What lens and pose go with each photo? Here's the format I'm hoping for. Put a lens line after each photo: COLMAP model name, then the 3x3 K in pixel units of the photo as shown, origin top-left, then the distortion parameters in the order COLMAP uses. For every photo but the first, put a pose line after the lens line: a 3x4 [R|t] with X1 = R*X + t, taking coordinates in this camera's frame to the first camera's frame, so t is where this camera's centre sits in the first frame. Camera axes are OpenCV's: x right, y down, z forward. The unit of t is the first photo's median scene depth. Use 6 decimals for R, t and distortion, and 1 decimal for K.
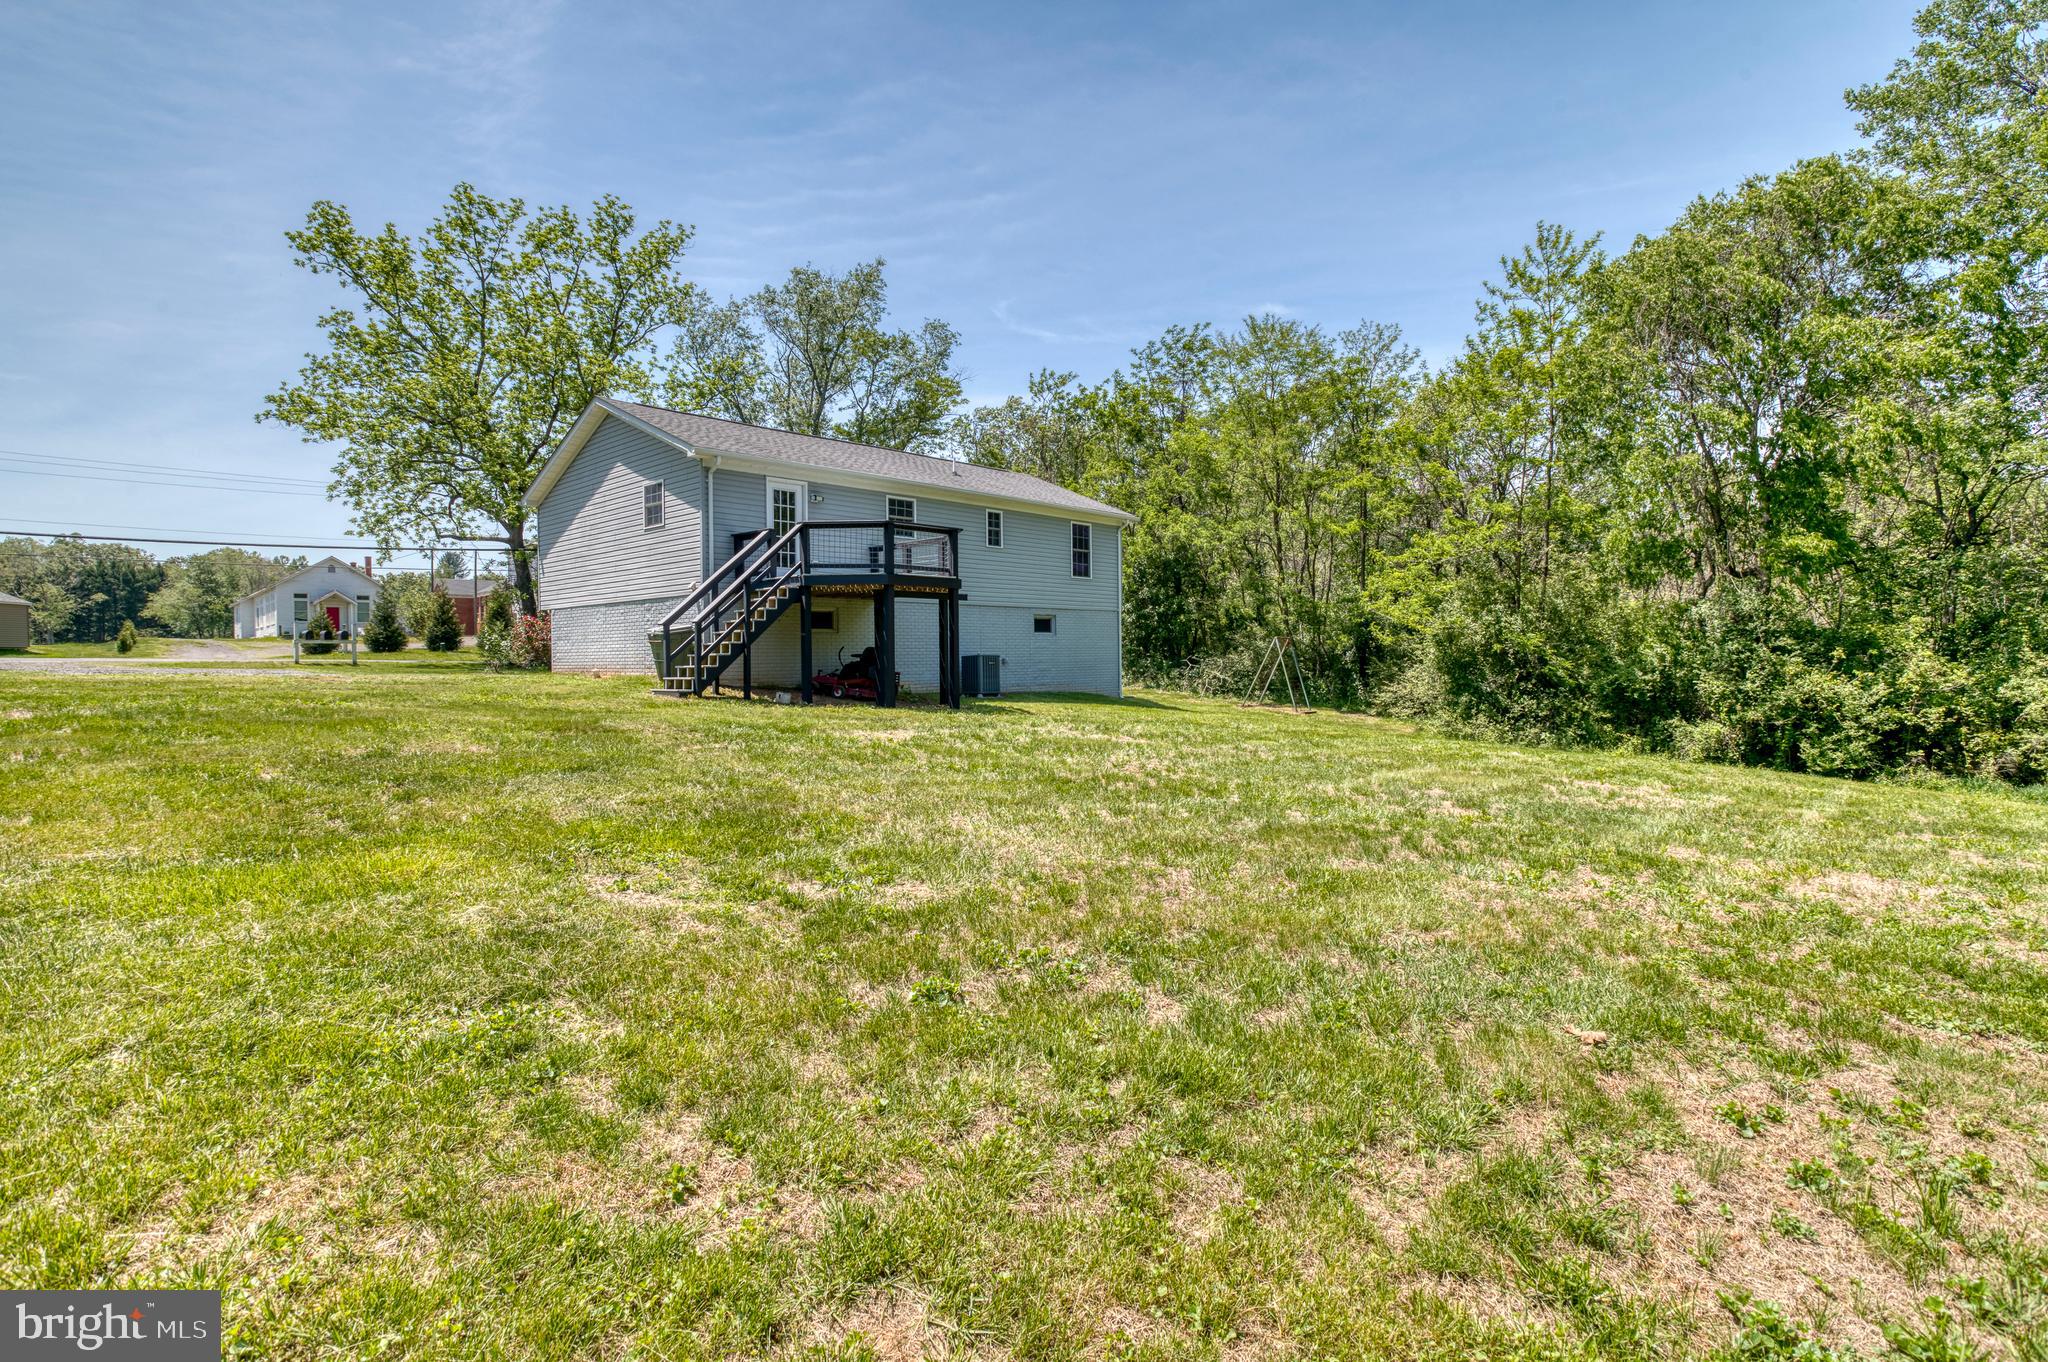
lens RADIAL K [[1053.9, 0, 1048.5], [0, 1053.9, 674.4], [0, 0, 1]] dist [-0.001872, 0.012950]
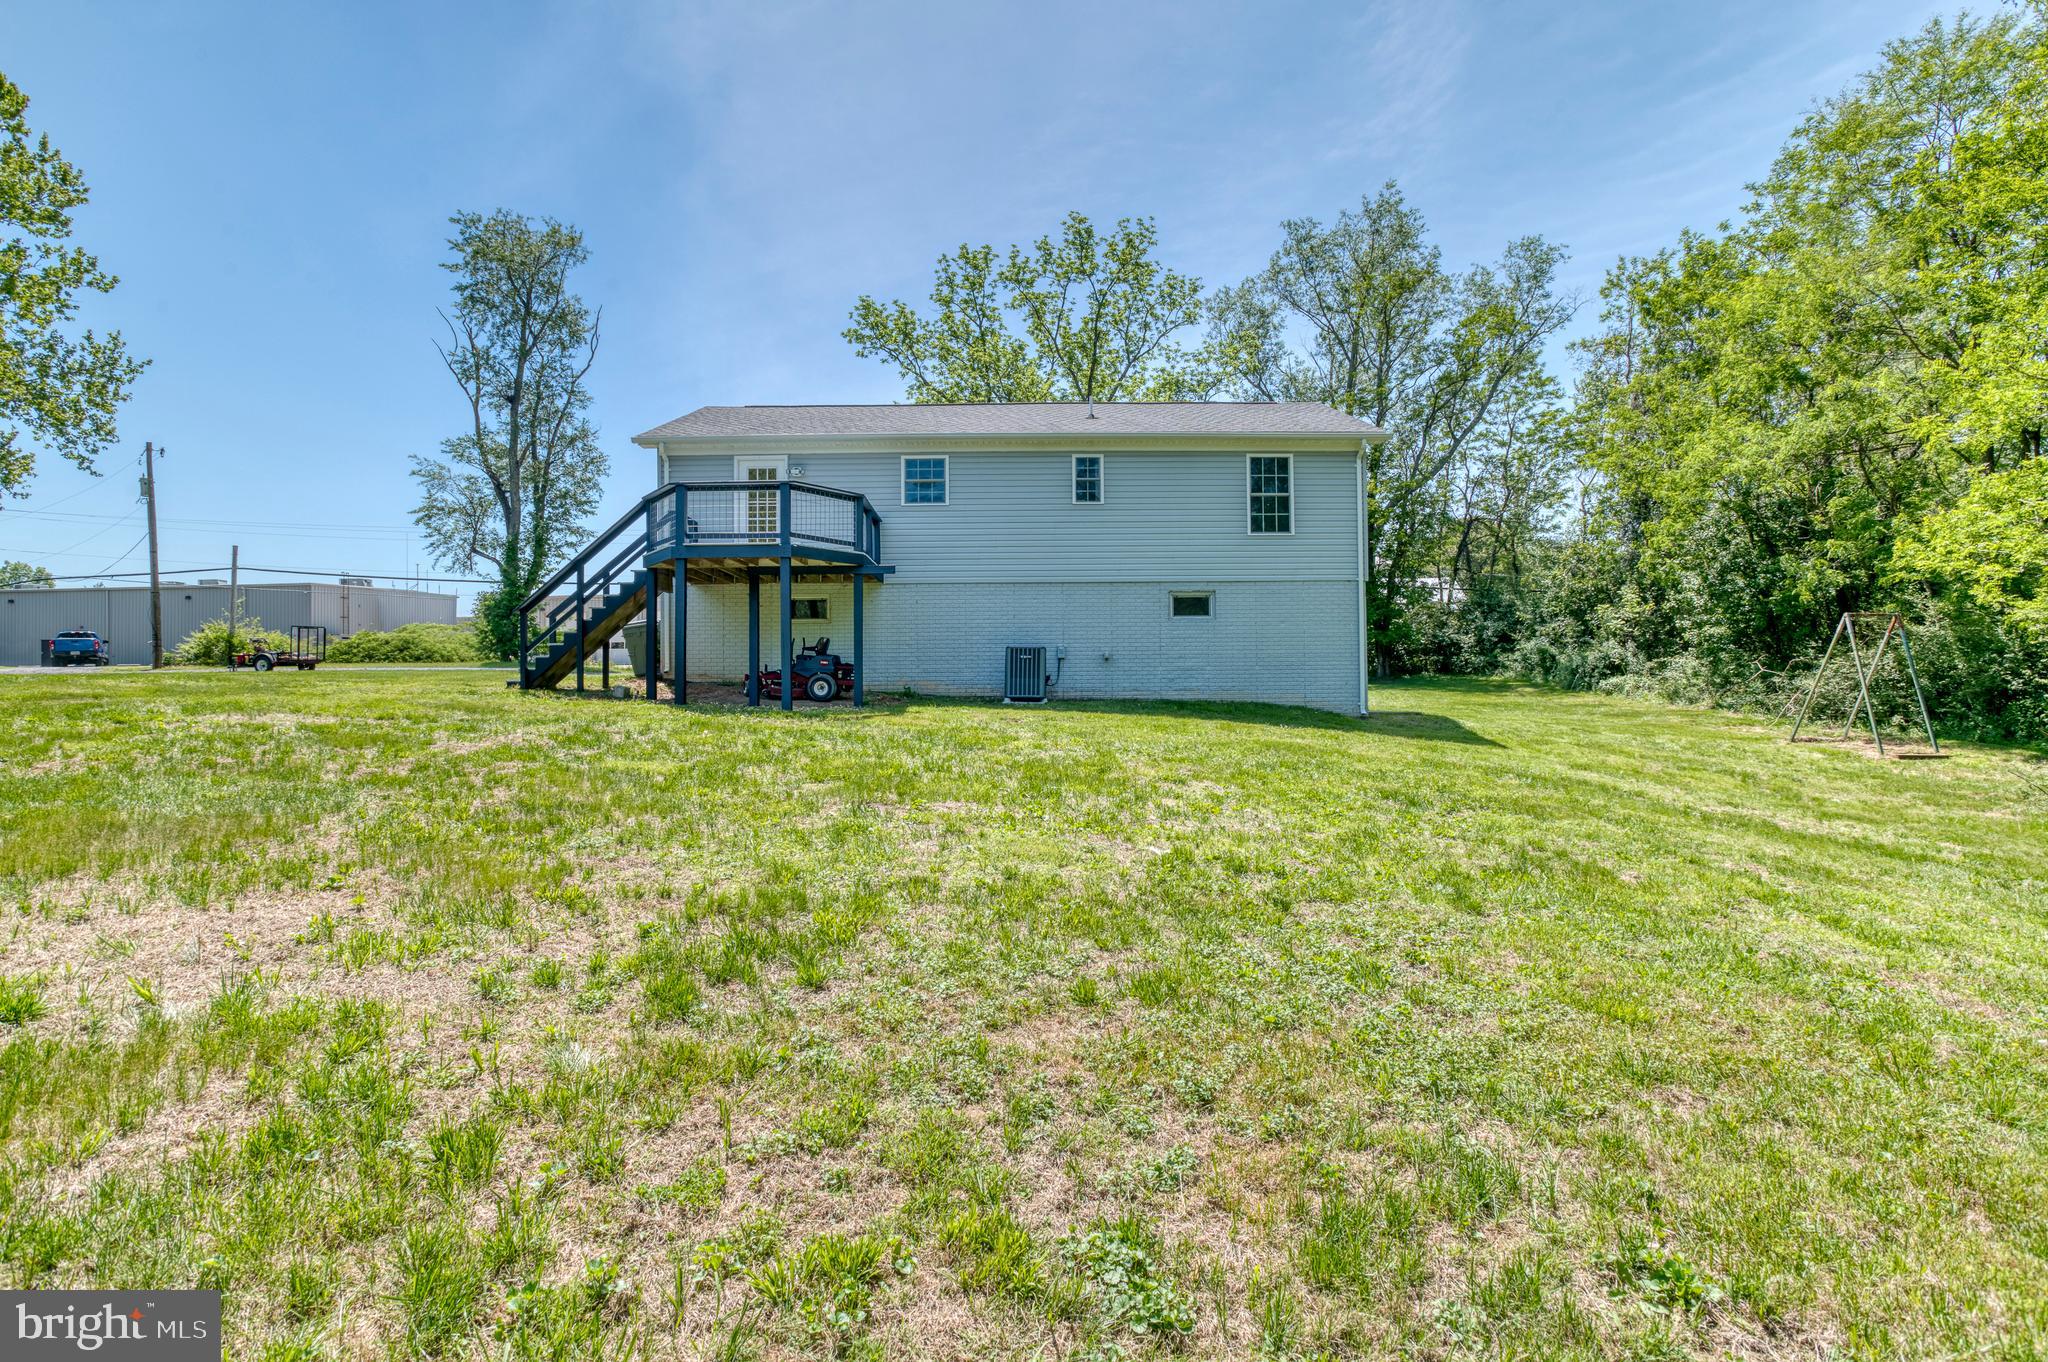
lens RADIAL K [[1053.9, 0, 1048.5], [0, 1053.9, 674.4], [0, 0, 1]] dist [-0.001872, 0.012950]
pose [[0.700126, -0.006592, -0.713989, 0.421115], [-0.008744, 0.999803, -0.017806, 0.010449], [0.713966, 0.018709, 0.699931, 0.438376]]
